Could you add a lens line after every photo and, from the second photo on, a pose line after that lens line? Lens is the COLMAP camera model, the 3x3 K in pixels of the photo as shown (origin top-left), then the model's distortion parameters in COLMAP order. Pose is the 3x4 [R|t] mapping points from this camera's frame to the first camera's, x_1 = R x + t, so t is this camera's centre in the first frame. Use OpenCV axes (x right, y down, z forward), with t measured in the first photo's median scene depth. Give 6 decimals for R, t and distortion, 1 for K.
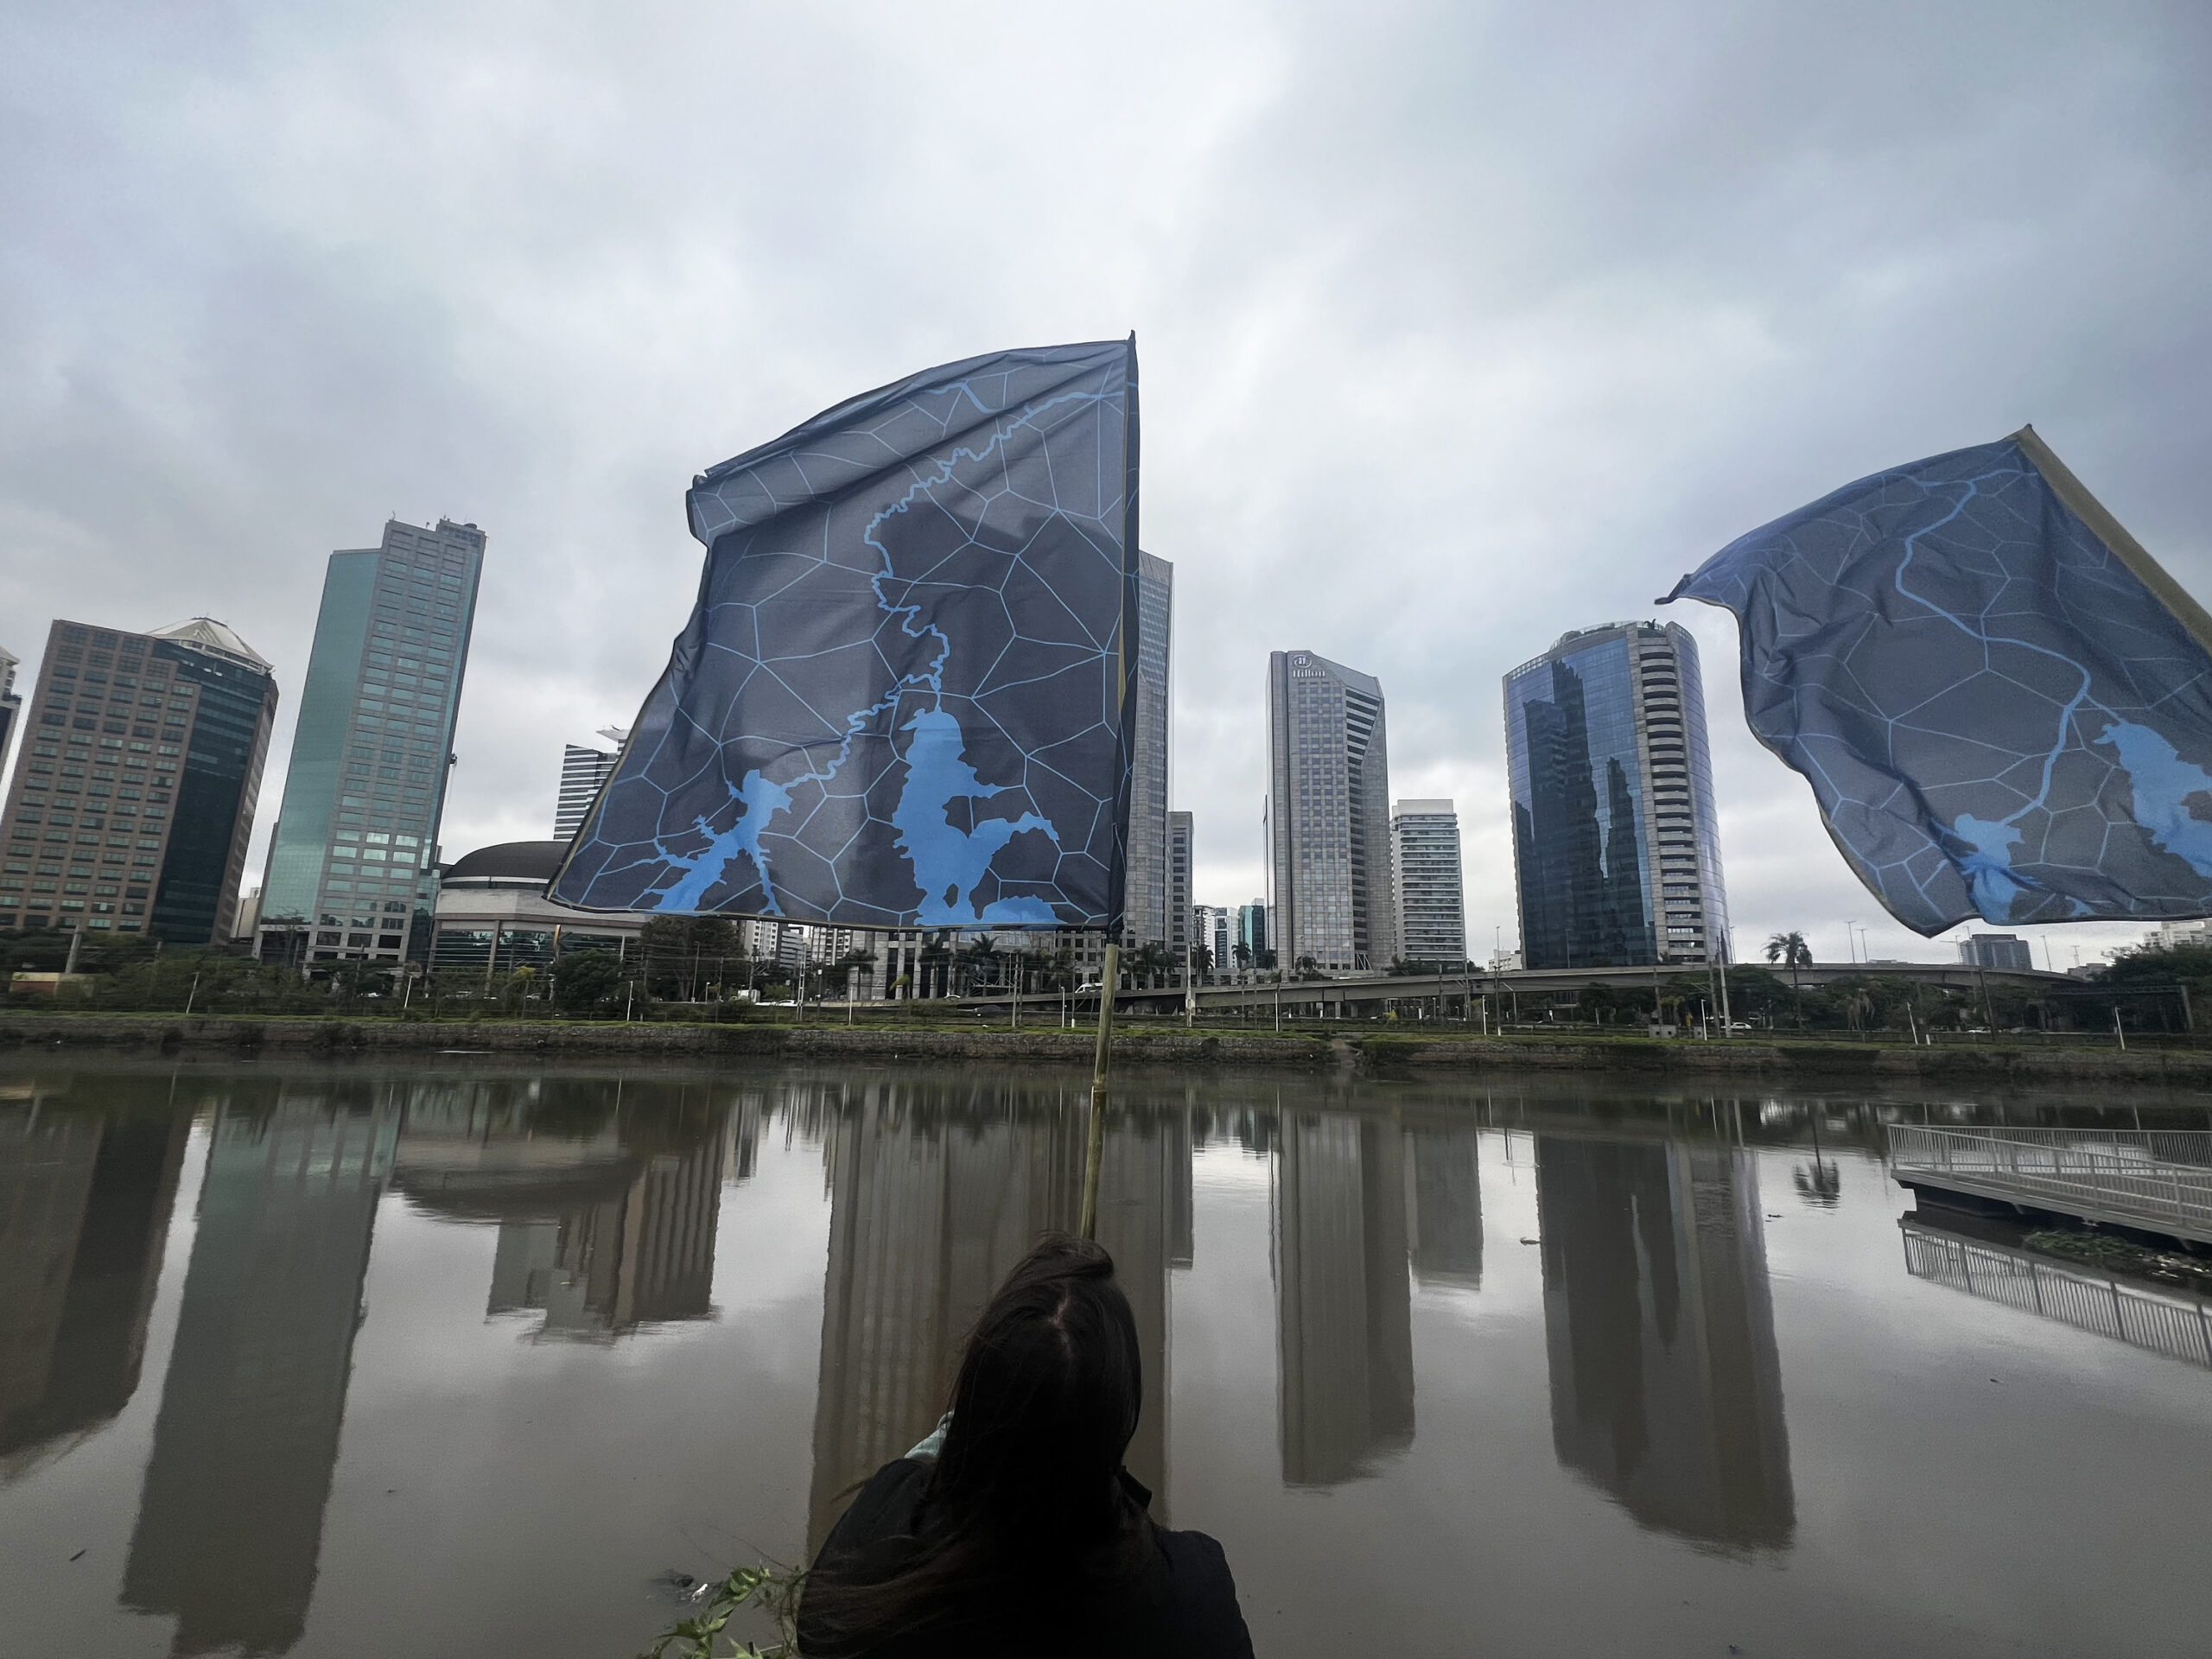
lens RADIAL K [[924.0, 0, 1107.1], [0, 924.0, 831.4], [0, 0, 1]] dist [-0.002901, 0.001725]
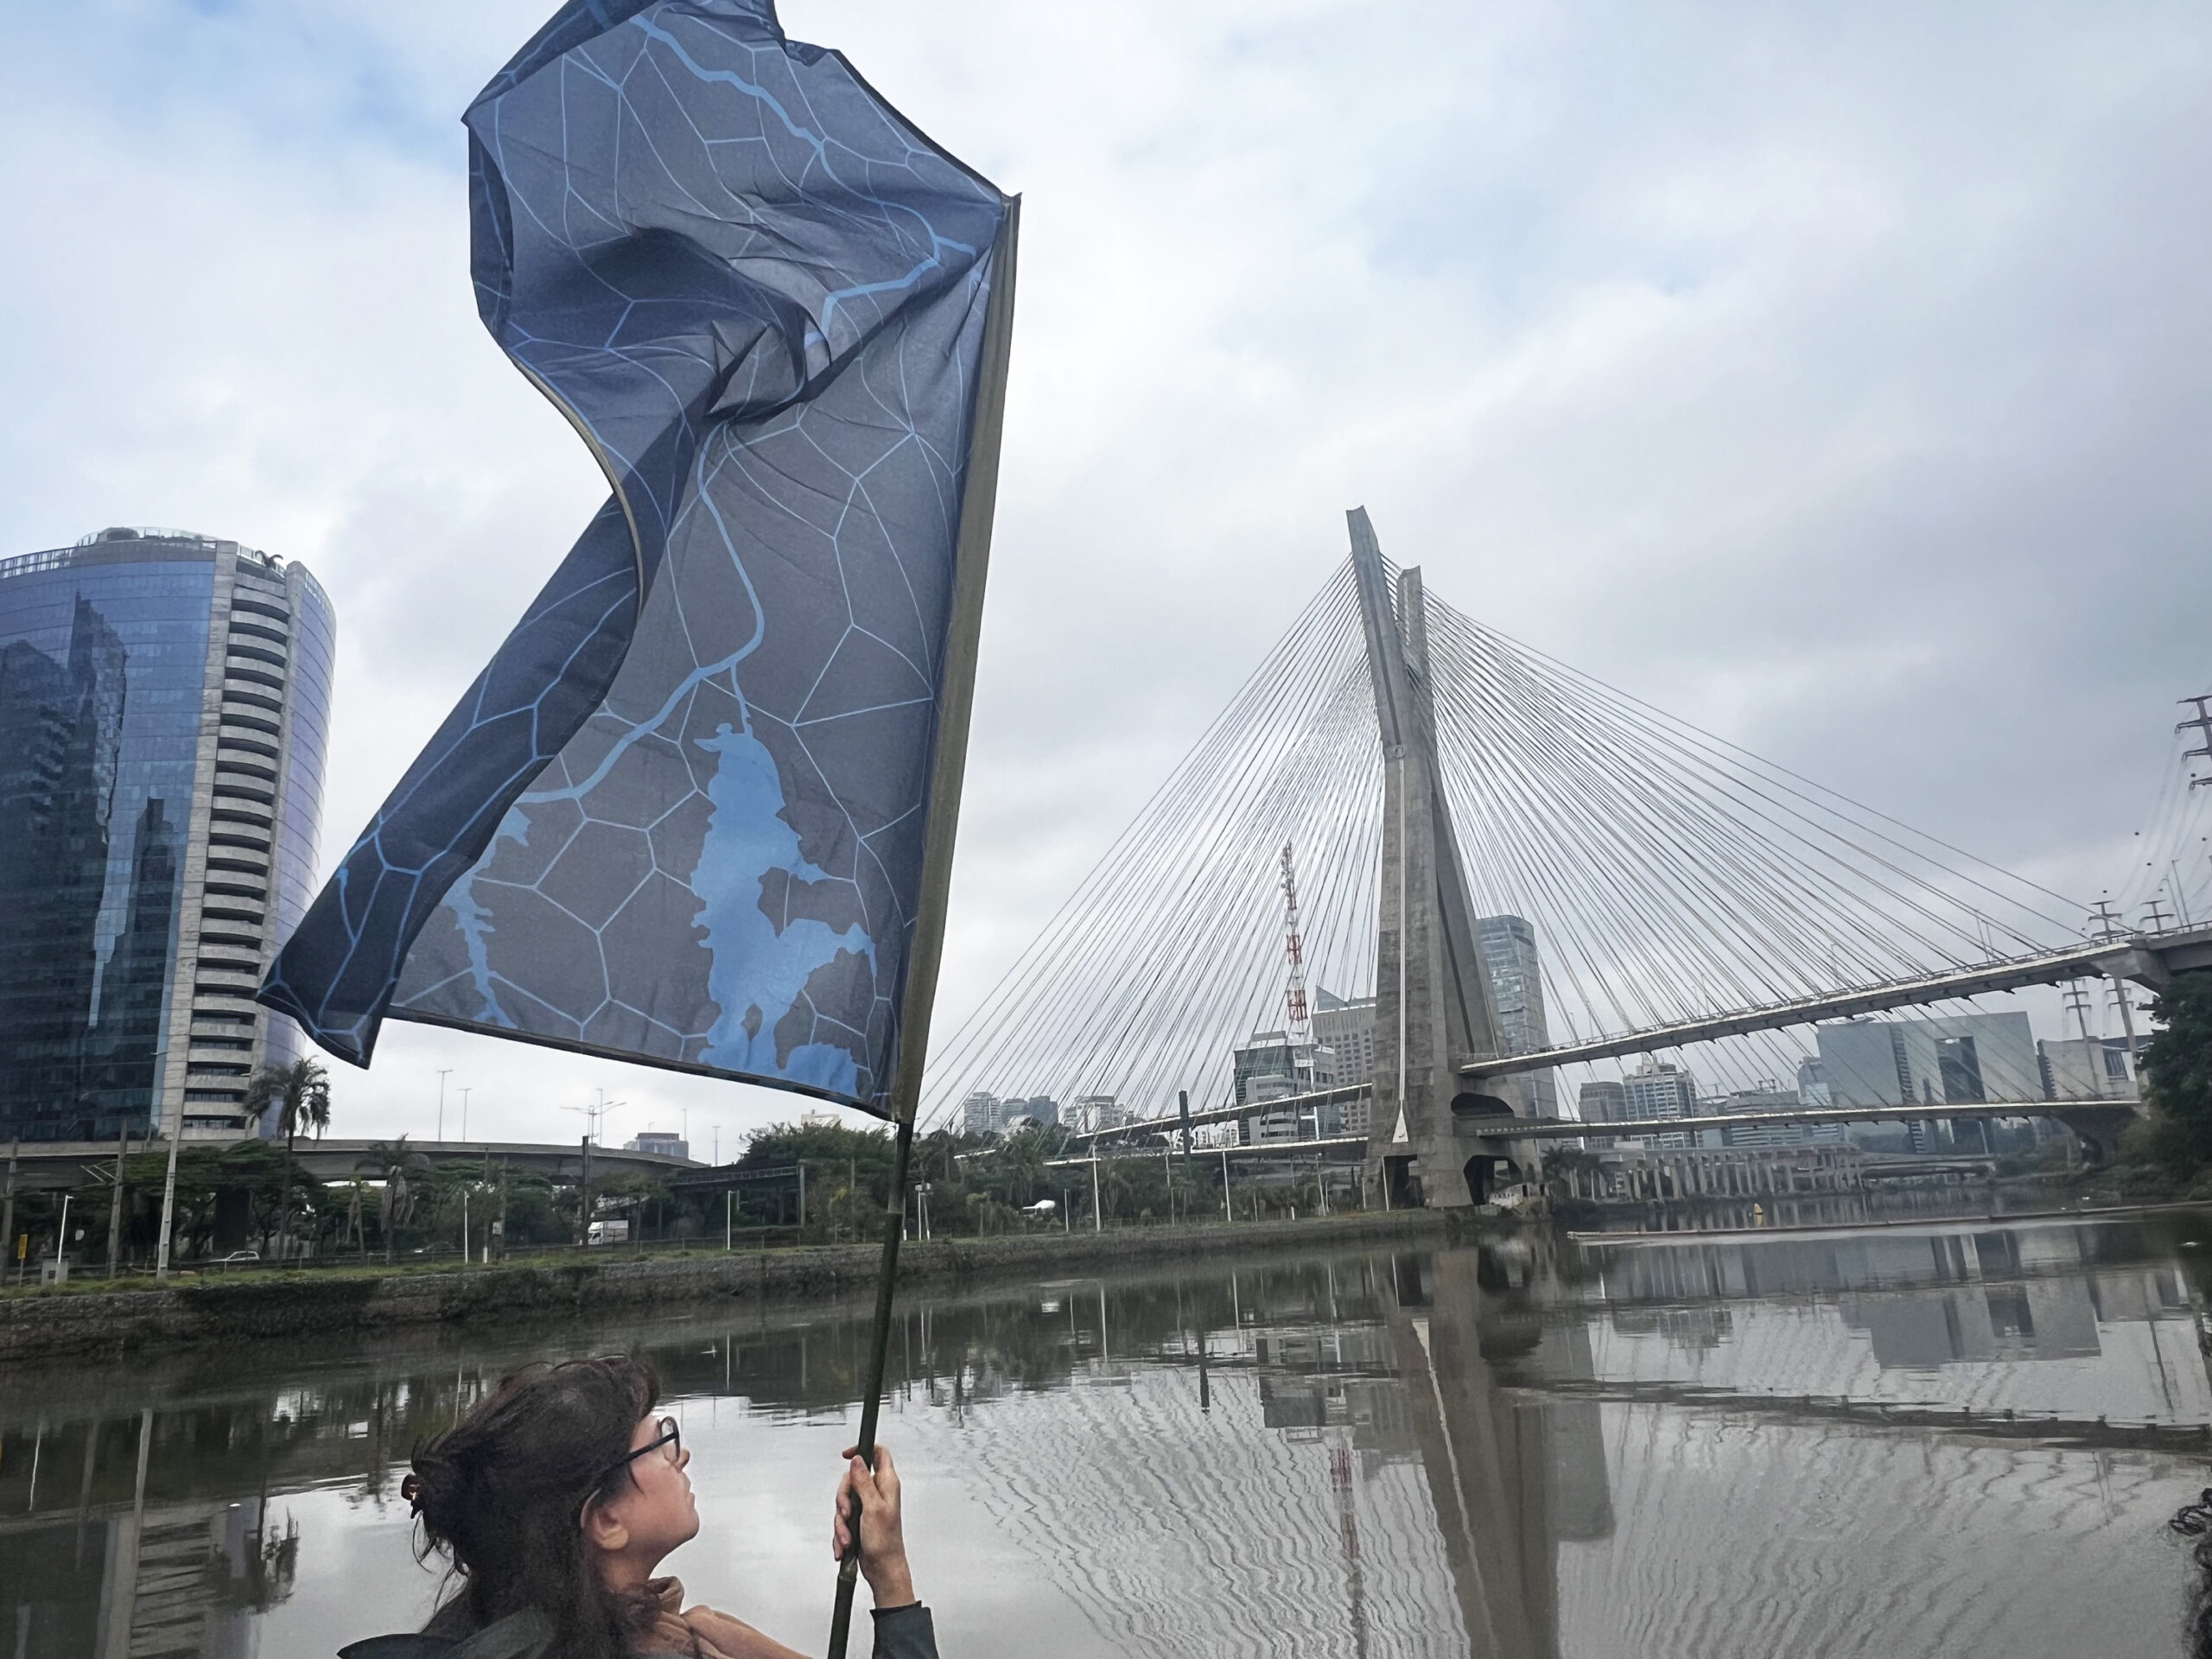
lens RADIAL K [[1489.2, 0, 1106.1], [0, 1489.2, 838.1], [0, 0, 1]] dist [-0.011044, 0.001360]
pose [[0.501147, 0.174277, 0.847632, 0.111851], [-0.100524, 0.984604, -0.143006, 0.027581], [-0.859504, -0.013541, 0.510950, 0.089028]]
